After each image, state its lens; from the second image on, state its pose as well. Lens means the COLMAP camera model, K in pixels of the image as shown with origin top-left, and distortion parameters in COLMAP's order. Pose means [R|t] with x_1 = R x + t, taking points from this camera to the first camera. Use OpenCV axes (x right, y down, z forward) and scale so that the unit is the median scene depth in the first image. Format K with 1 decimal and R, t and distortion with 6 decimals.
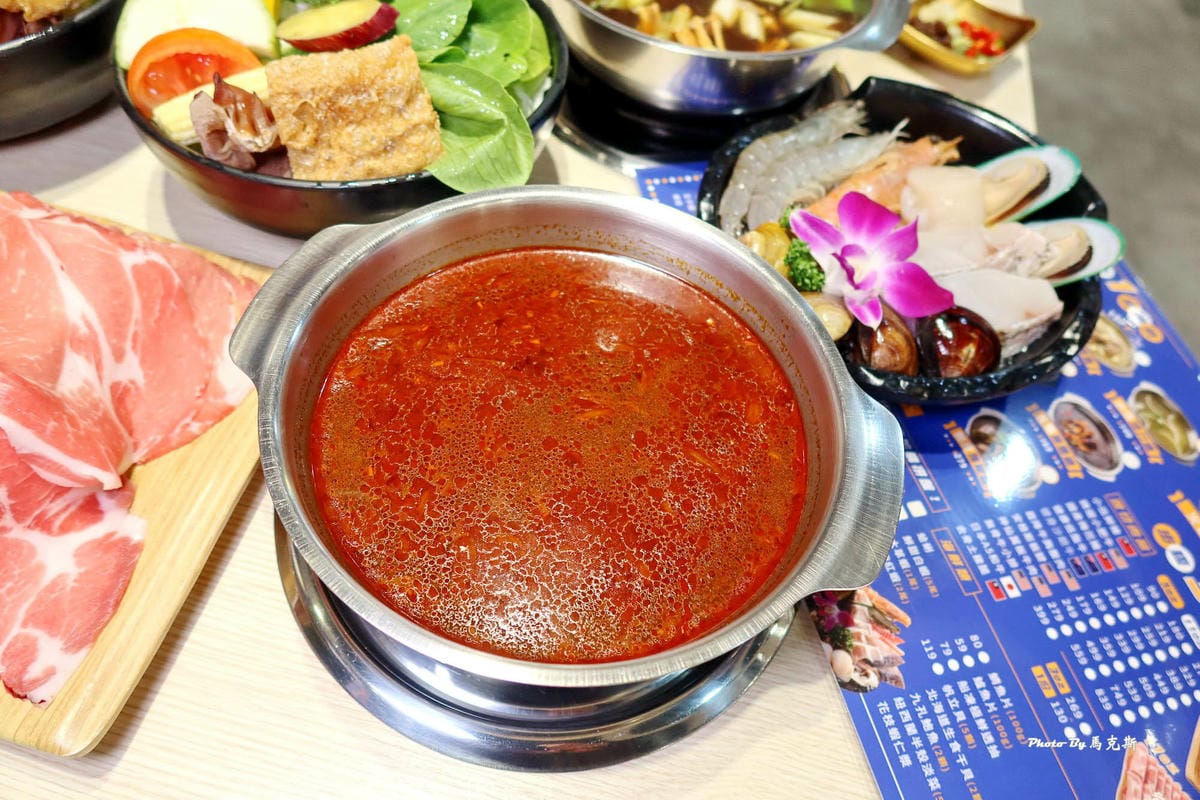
lens RADIAL K [[794.4, 0, 603.2], [0, 794.4, 402.6], [0, 0, 1]] dist [-0.007945, -0.003094]
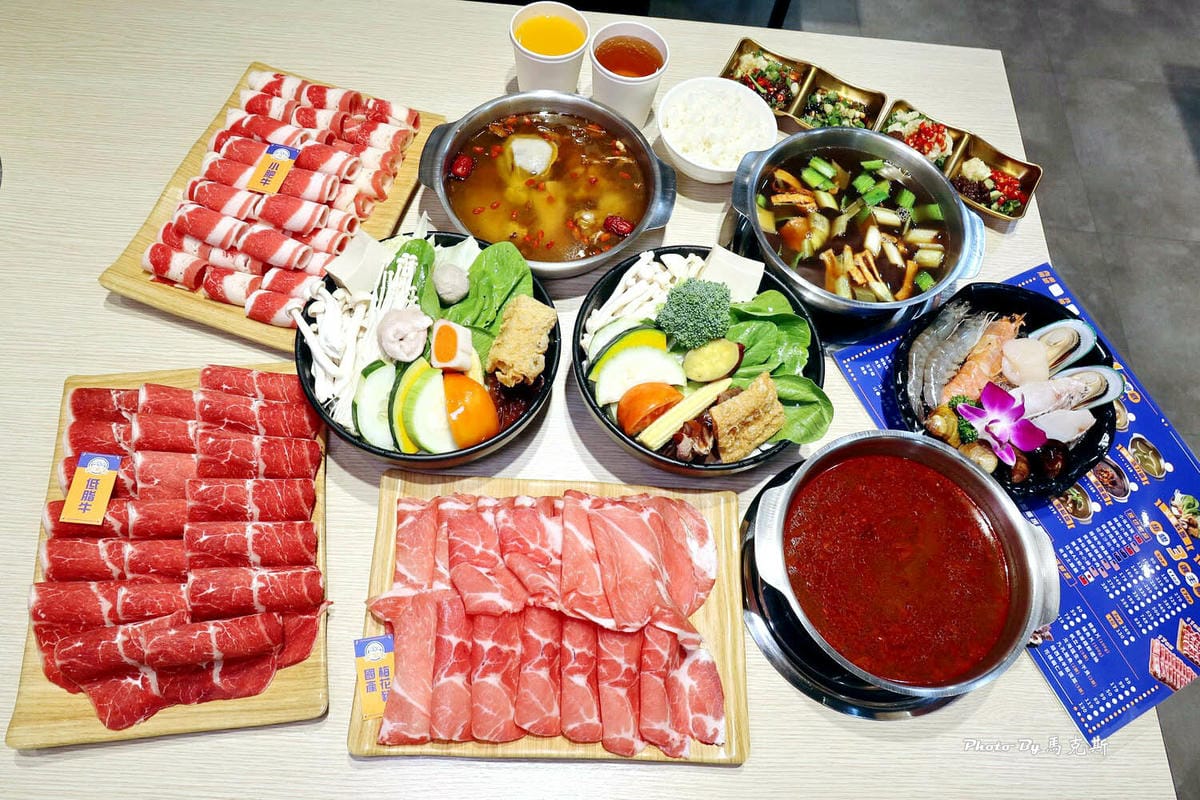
lens RADIAL K [[857.4, 0, 606.1], [0, 857.4, 382.6], [0, 0, 1]] dist [0.004087, -0.008259]
pose [[0.976548, -0.196394, 0.088221, -0.796922], [0.177859, 0.966800, 0.183477, -0.873999], [-0.121326, -0.163483, 0.979057, -0.930854]]
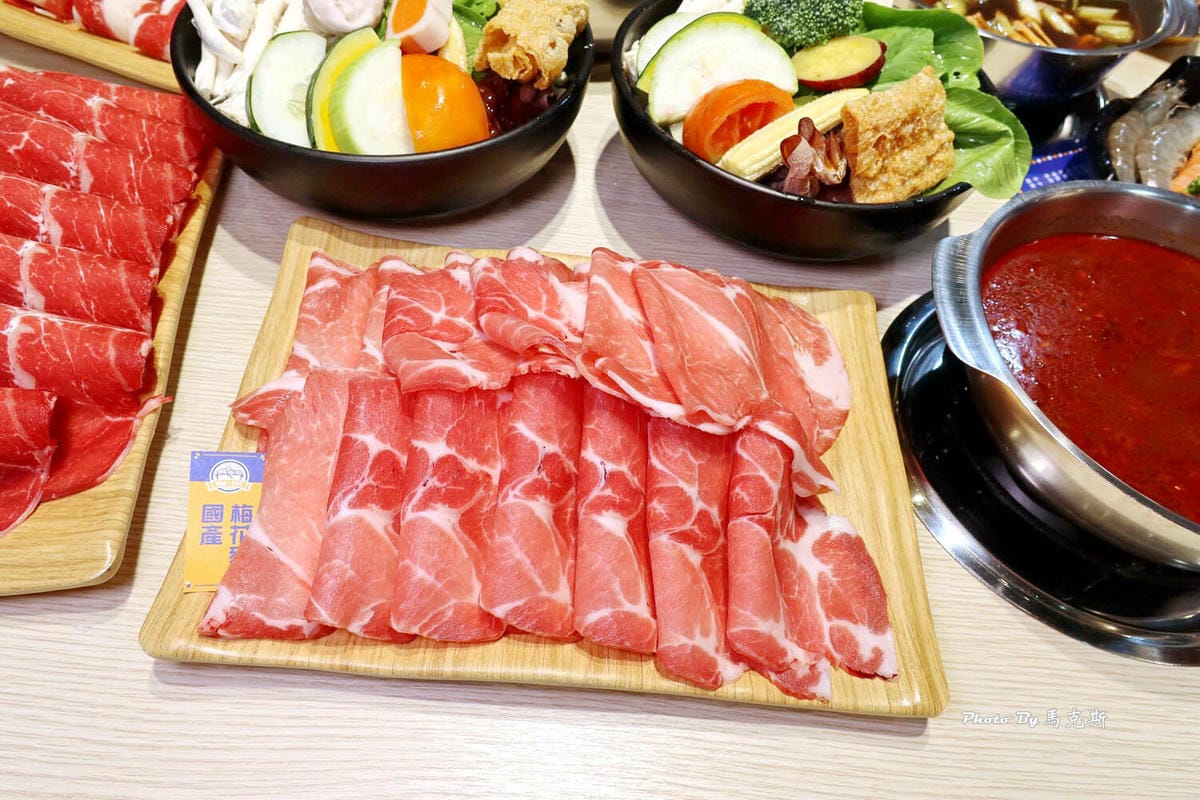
lens RADIAL K [[794.4, 0, 611.2], [0, 794.4, 395.5], [0, 0, 1]] dist [-0.007945, -0.003094]
pose [[0.982735, -0.152568, 0.104661, -0.886488], [0.152231, 0.988281, 0.011256, -0.077552], [-0.105152, 0.004871, 0.994444, -0.085011]]
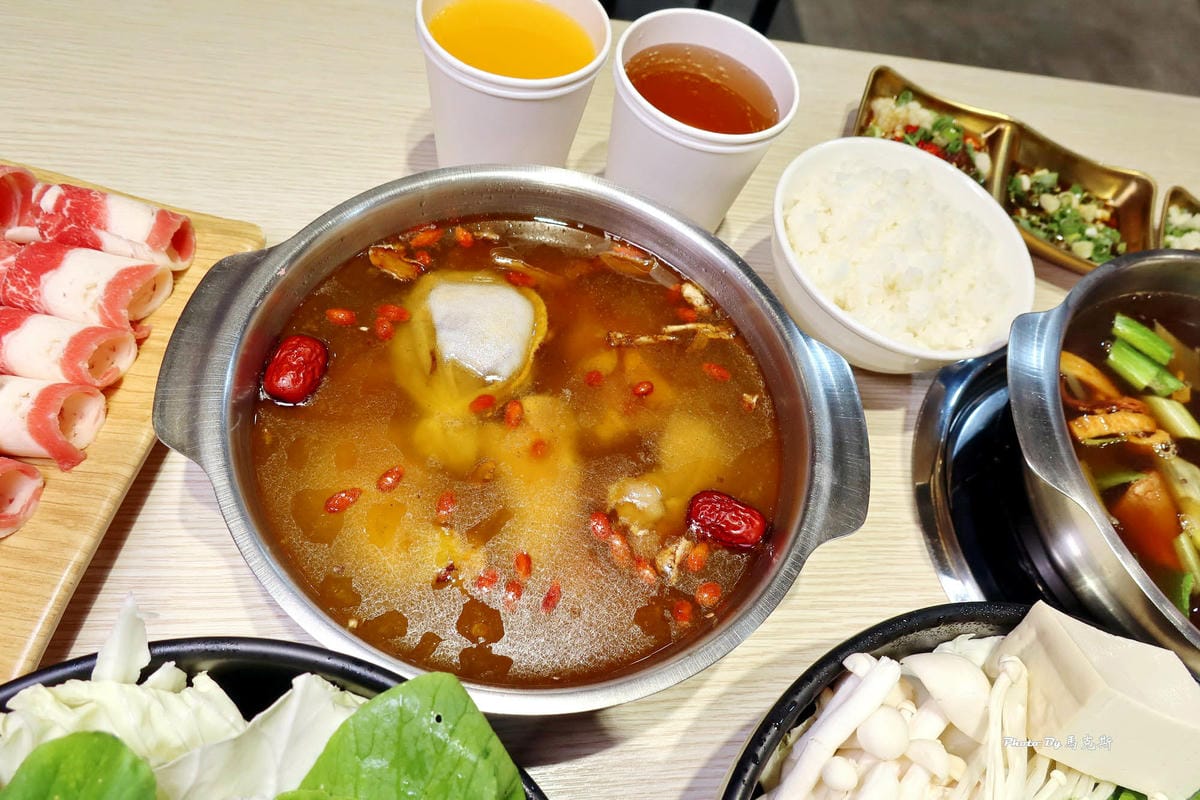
lens RADIAL K [[794.4, 0, 606.4], [0, 794.4, 410.1], [0, 0, 1]] dist [-0.007945, -0.003094]
pose [[0.949986, -0.226029, 0.215493, -0.740415], [0.189576, 0.965739, 0.177226, -1.135334], [-0.248169, -0.127510, 0.960288, 0.715314]]
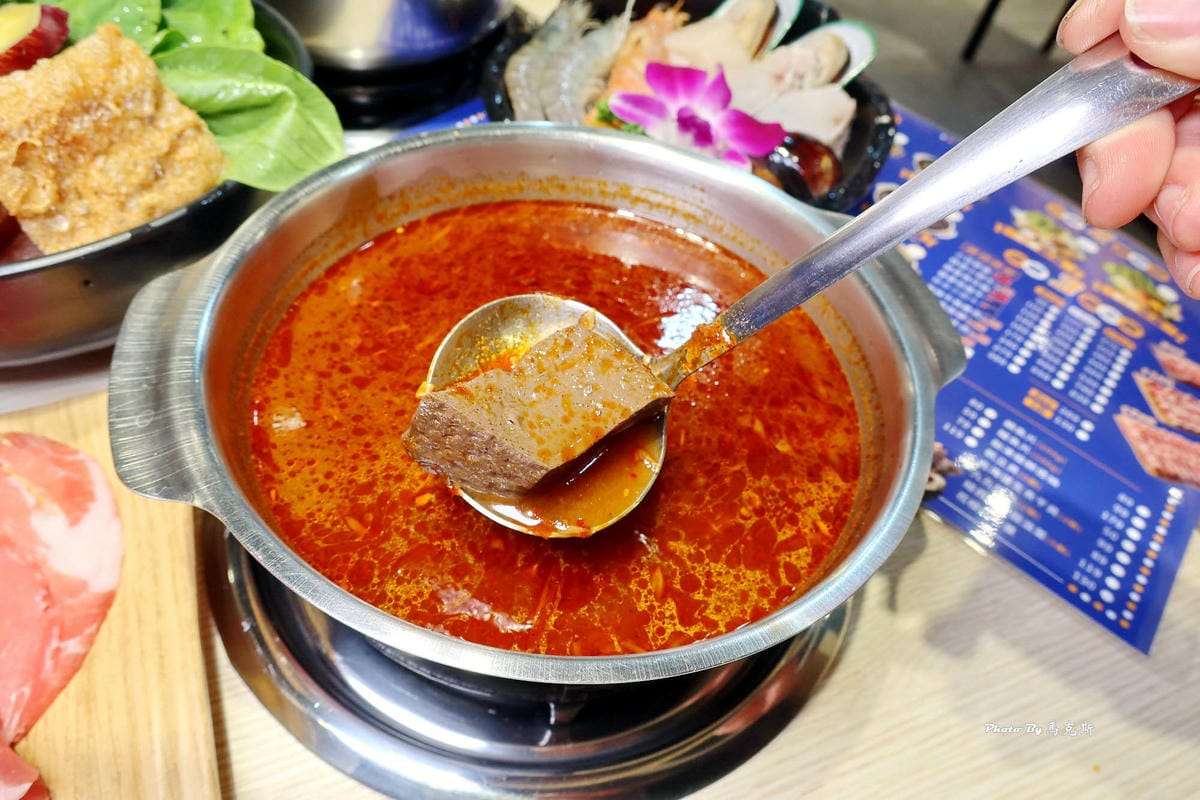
lens RADIAL K [[794.4, 0, 581.7], [0, 794.4, 400.9], [0, 0, 1]] dist [-0.007945, -0.003094]
pose [[0.822743, -0.443887, 0.355048, -0.300722], [0.452436, 0.889521, 0.063675, -0.001526], [-0.344087, 0.108248, 0.932677, 0.200027]]
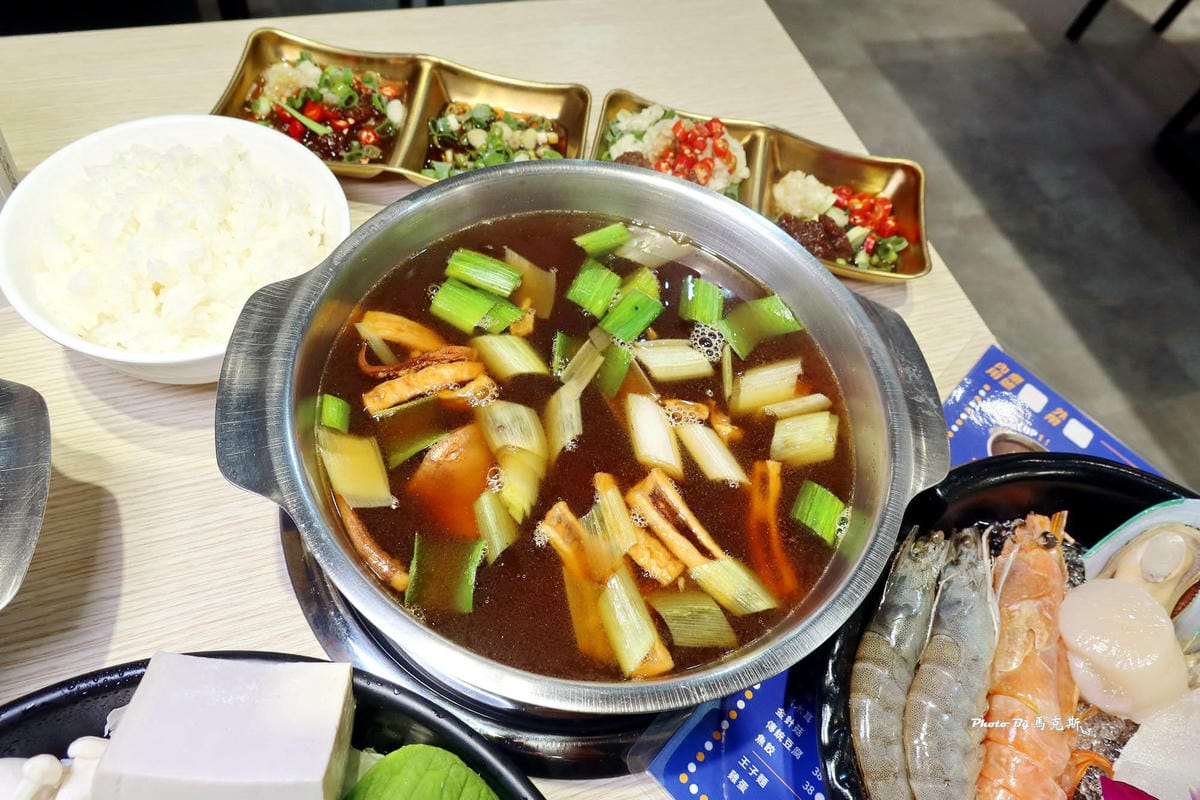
lens RADIAL K [[794.4, 0, 585.5], [0, 794.4, 405.9], [0, 0, 1]] dist [-0.007945, -0.003094]
pose [[0.841994, -0.449517, 0.298295, -0.078436], [0.403812, 0.891794, 0.204058, -0.913688], [-0.357745, -0.051360, 0.932406, 0.648217]]
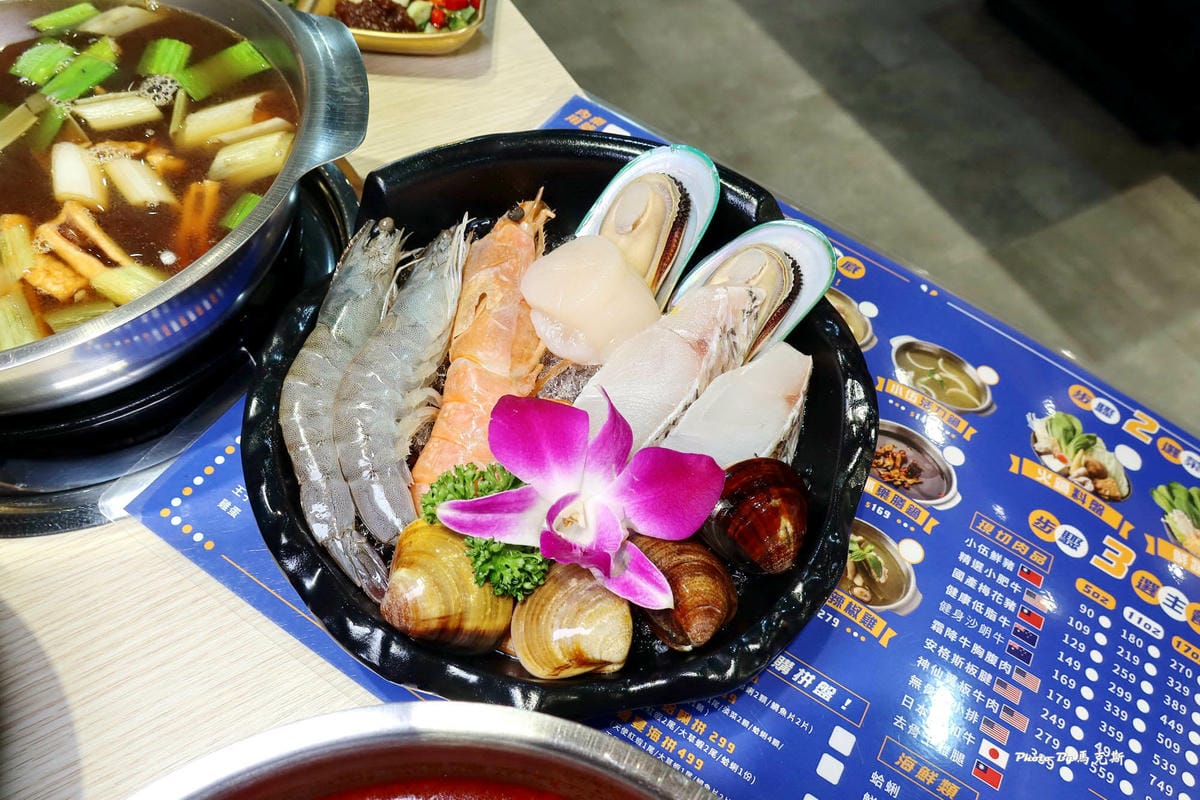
lens RADIAL K [[794.4, 0, 580.3], [0, 794.4, 408.8], [0, 0, 1]] dist [-0.007945, -0.003094]
pose [[0.732917, -0.605422, 0.310318, 0.194307], [0.558041, 0.795904, 0.234792, -0.409875], [-0.389131, 0.001087, 0.921182, 0.464682]]
